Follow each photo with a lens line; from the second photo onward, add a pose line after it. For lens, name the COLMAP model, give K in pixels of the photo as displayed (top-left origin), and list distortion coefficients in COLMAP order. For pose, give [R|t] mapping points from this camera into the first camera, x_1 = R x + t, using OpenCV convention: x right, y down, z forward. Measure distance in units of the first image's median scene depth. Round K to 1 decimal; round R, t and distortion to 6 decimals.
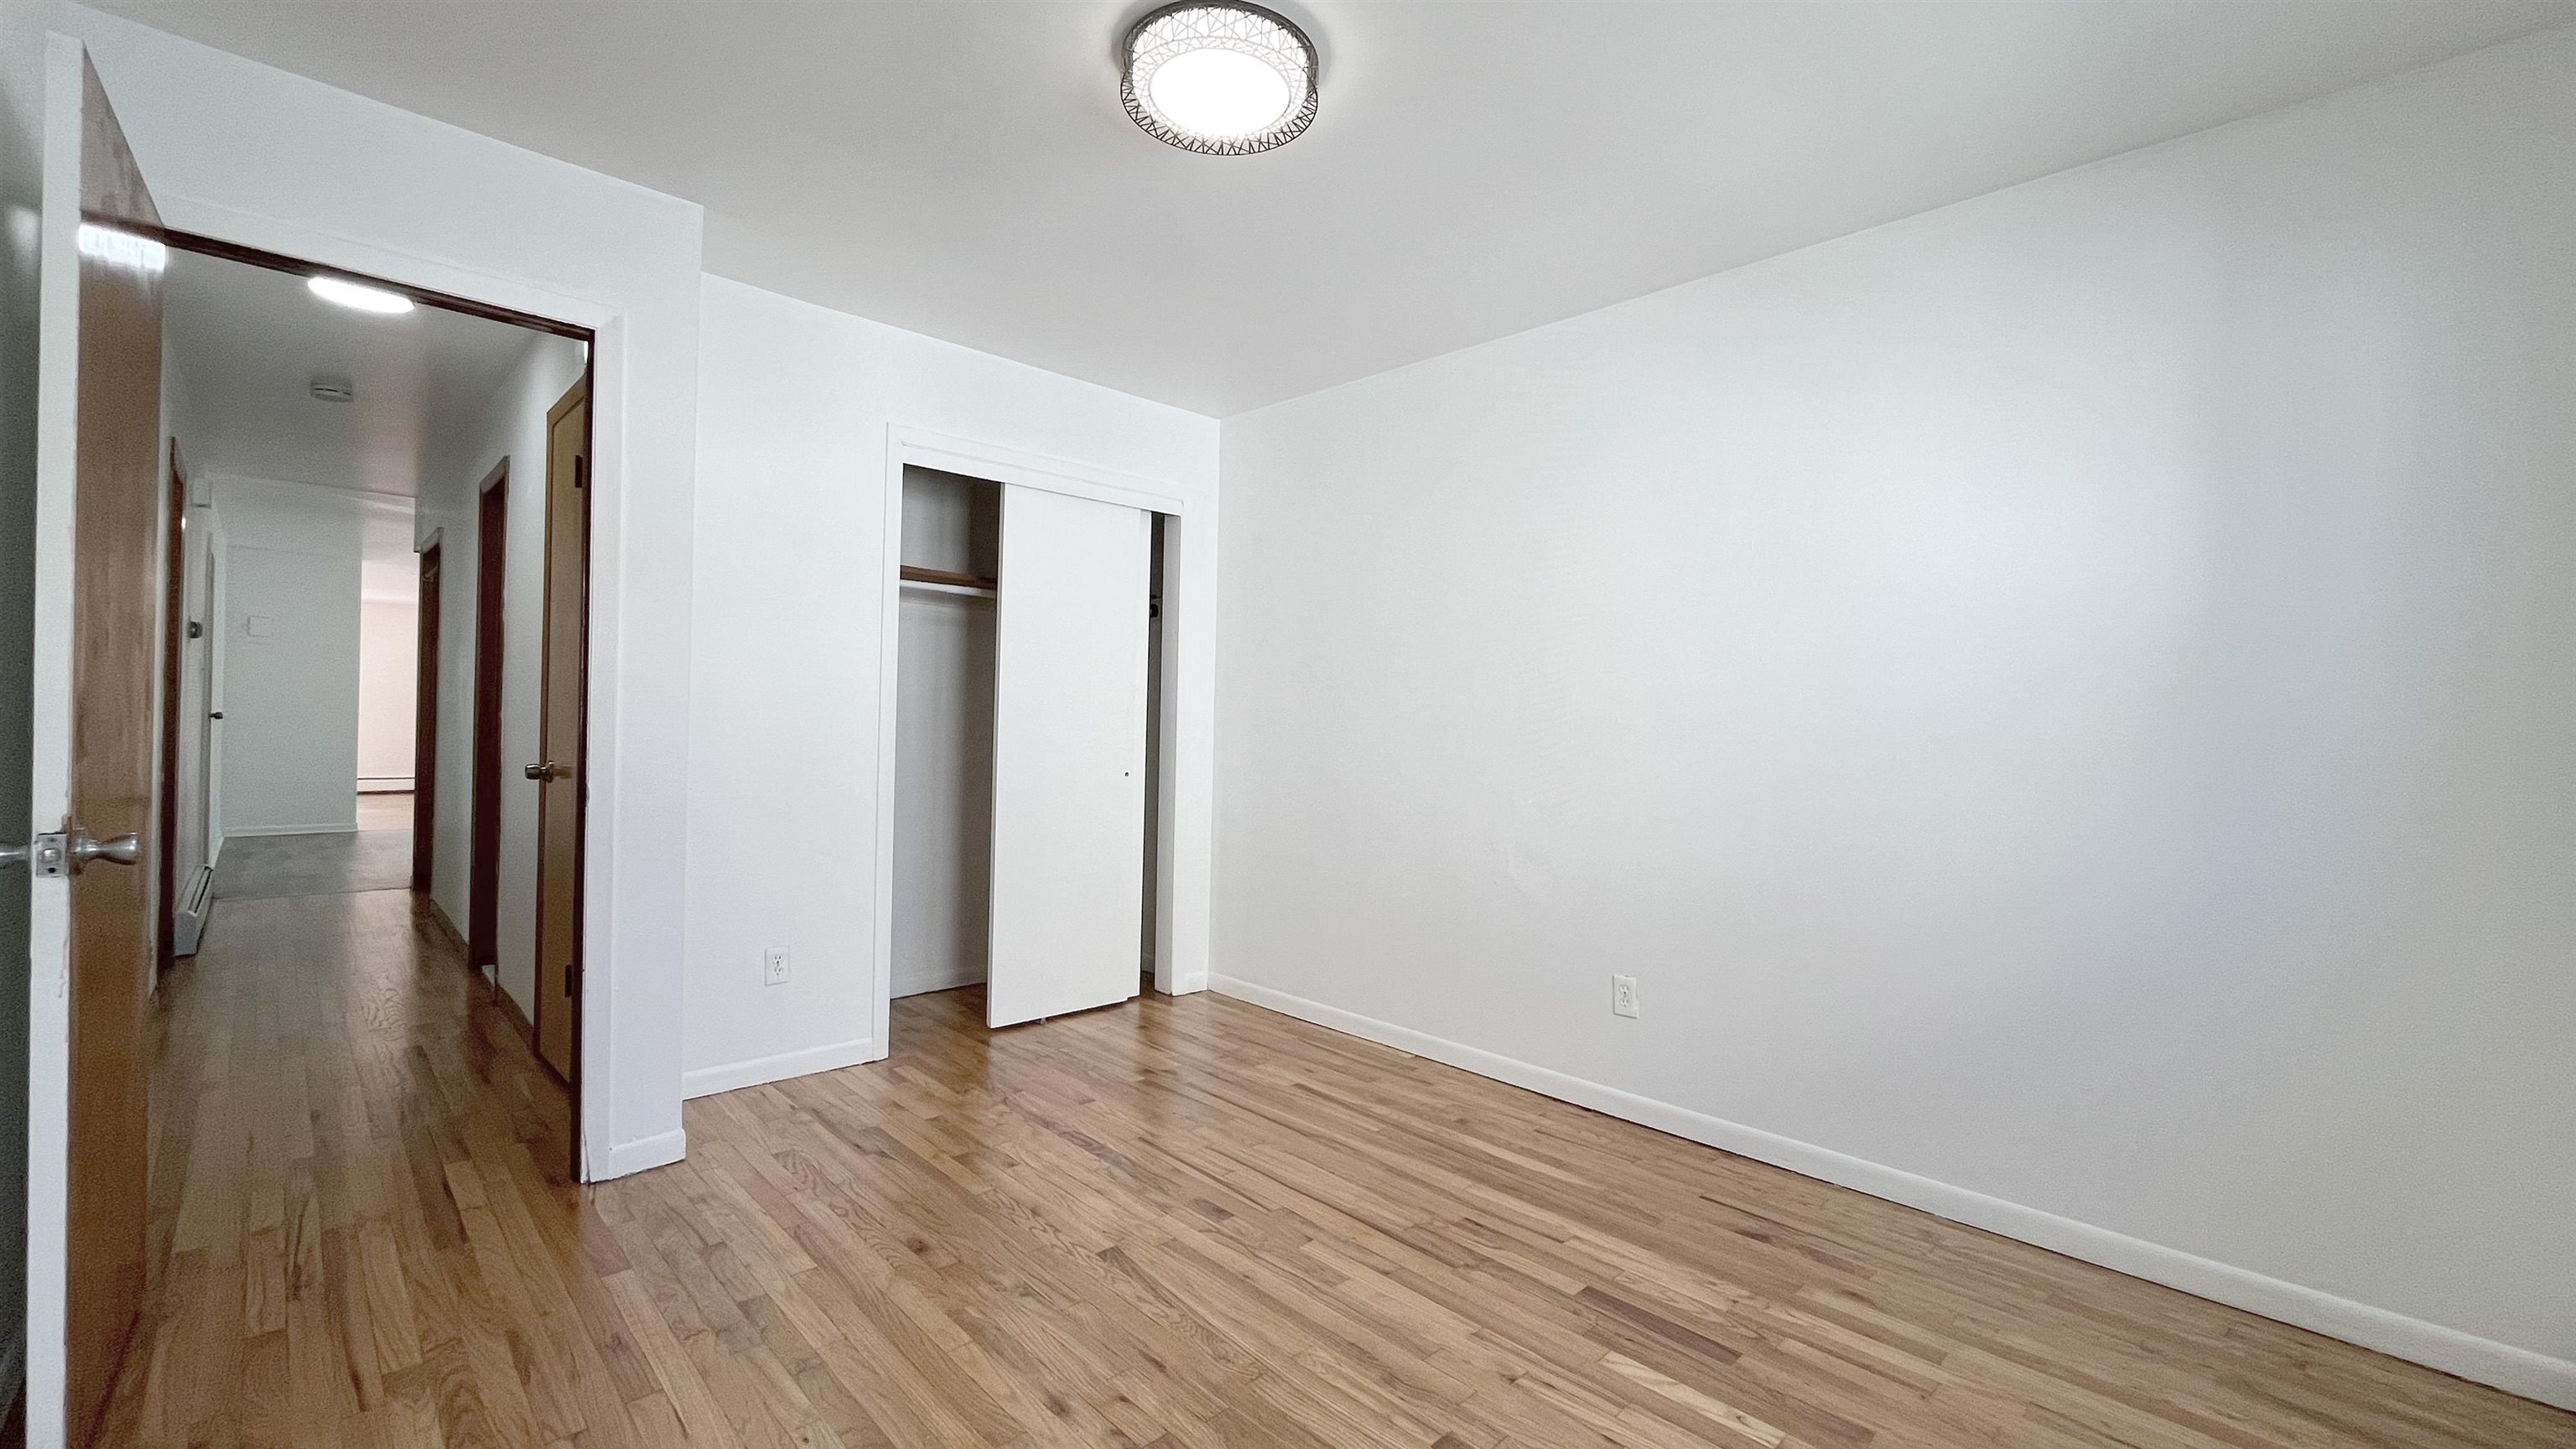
lens RADIAL K [[1044.0, 0, 1274.7], [0, 1044.0, 724.2], [0, 0, 1]] dist [-0.002688, -0.000082]
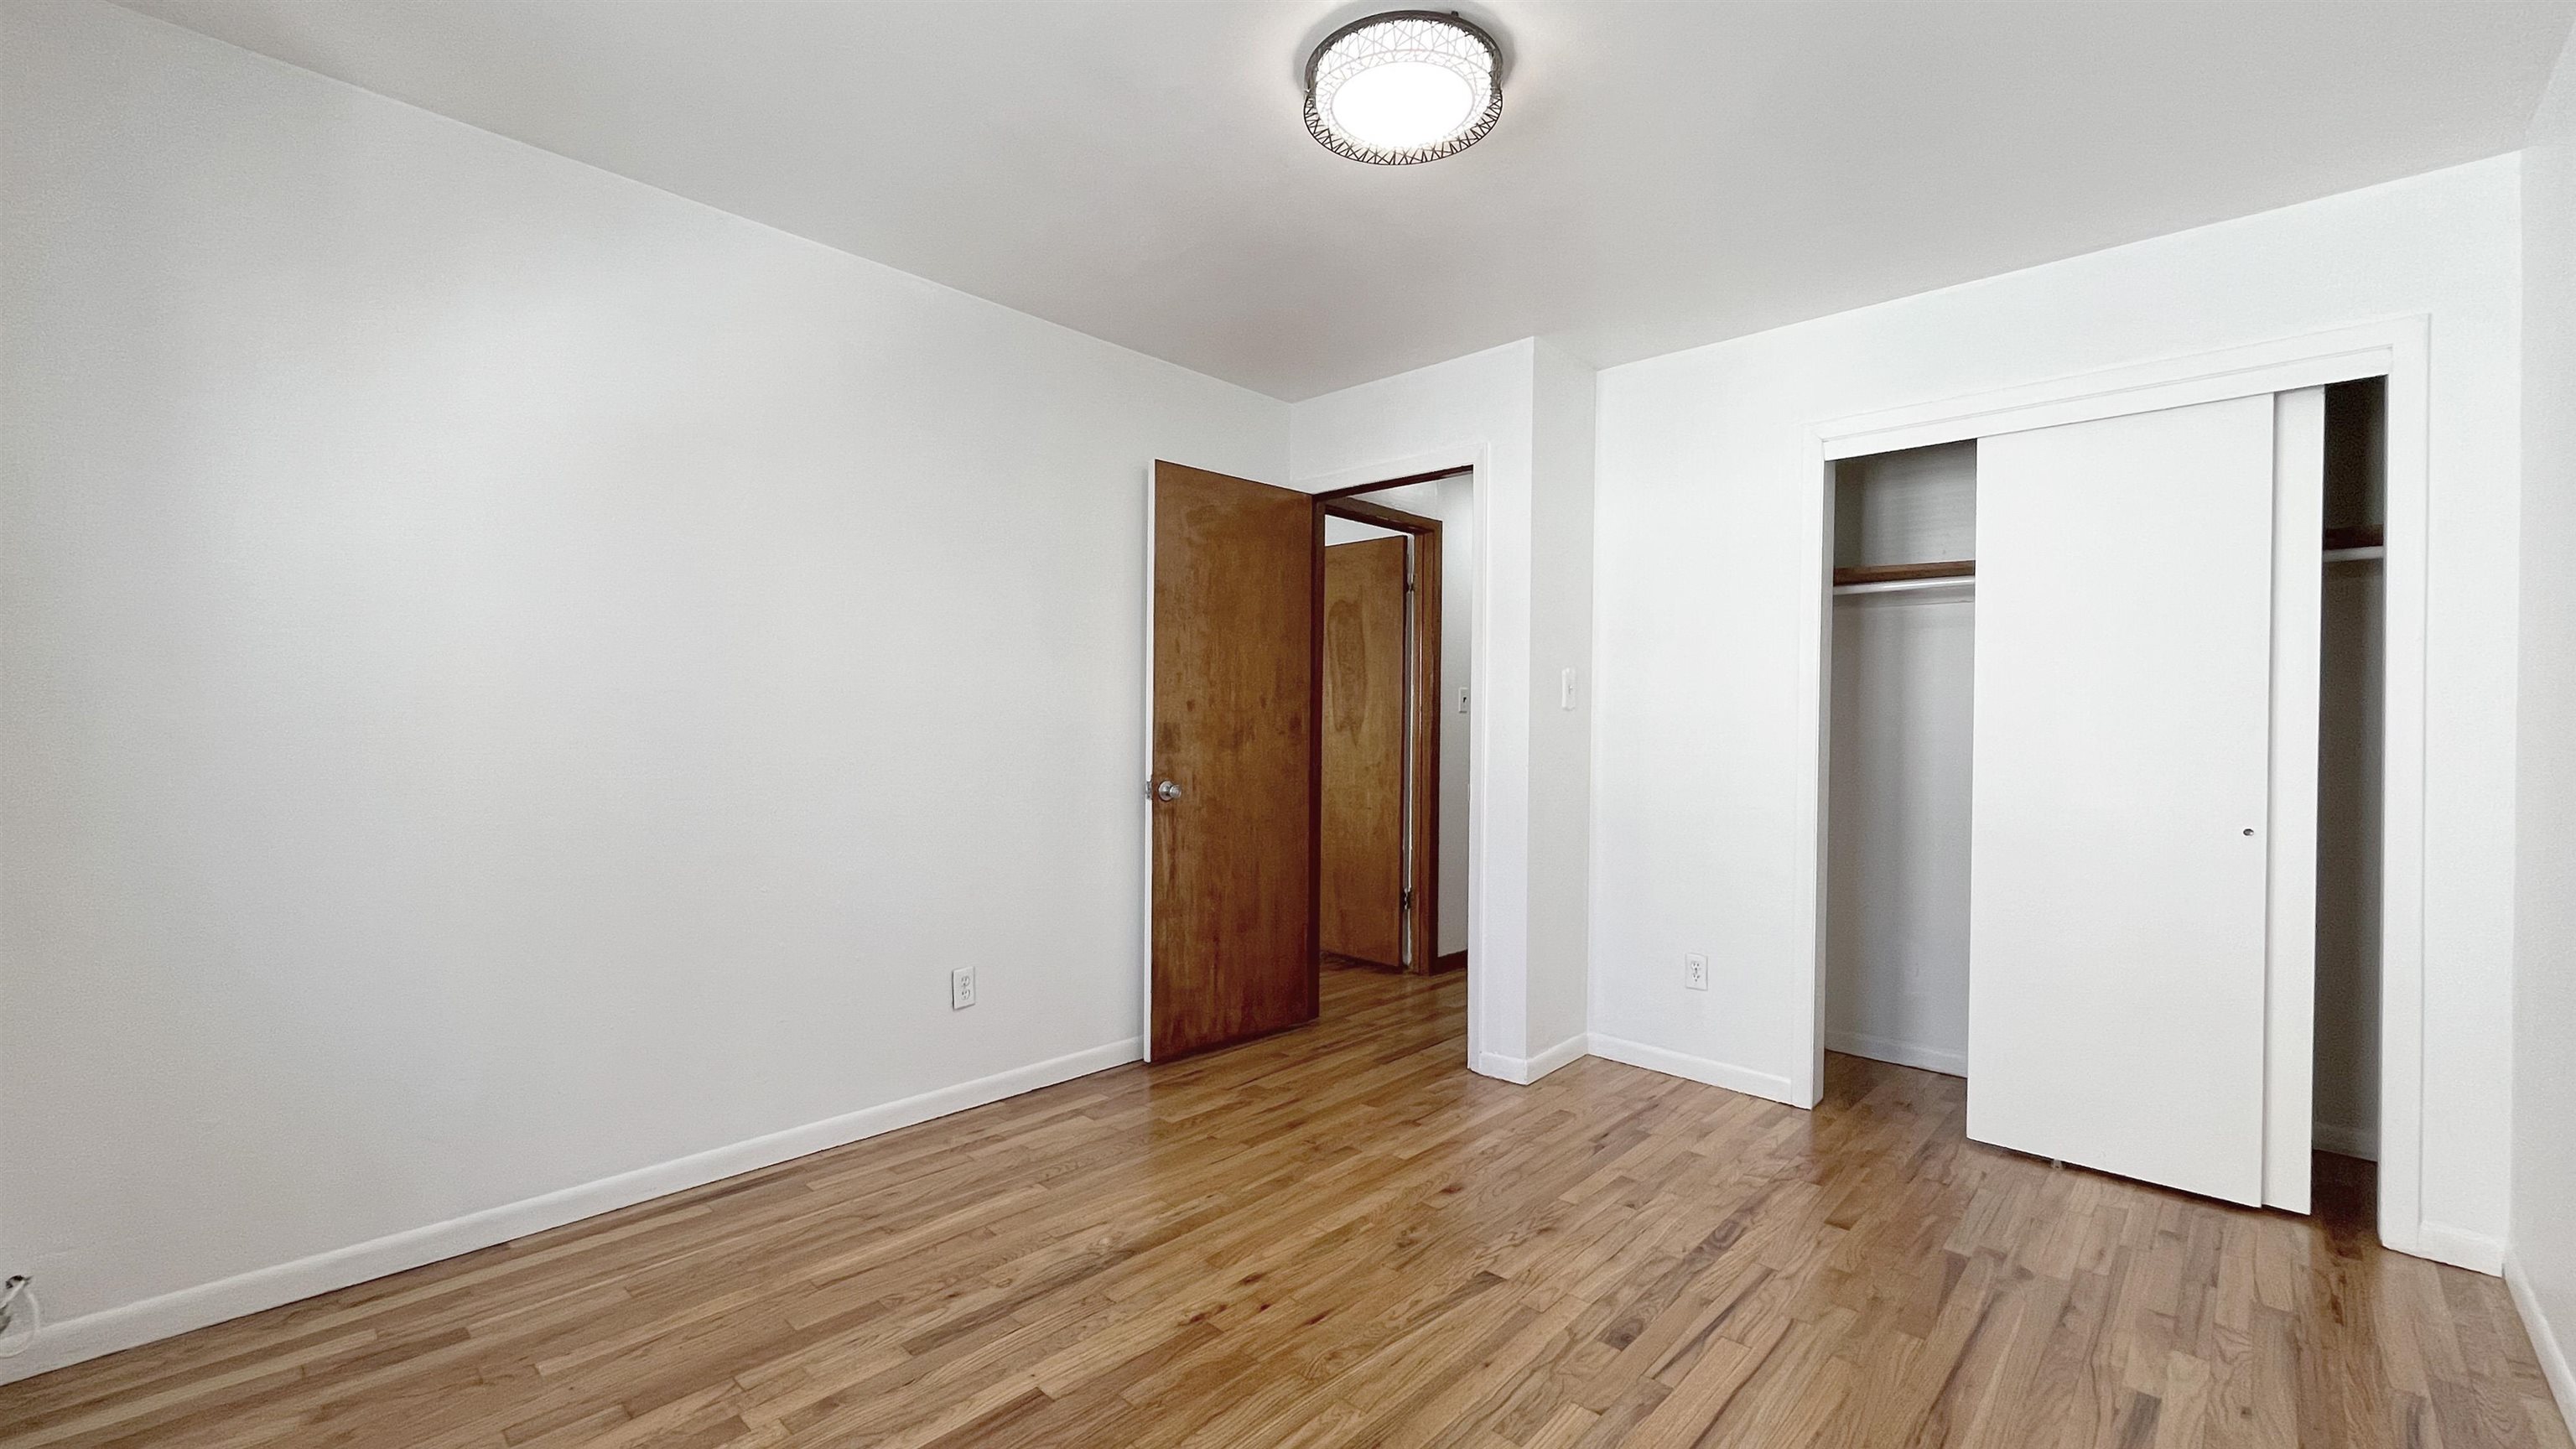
lens RADIAL K [[1044.0, 0, 1290.4], [0, 1044.0, 746.9], [0, 0, 1]] dist [-0.002688, -0.000082]
pose [[0.038660, -0.003855, -0.999245, 0.709921], [-0.012116, 0.999917, -0.004327, 0.011564], [0.999179, 0.012274, 0.038610, 0.664976]]
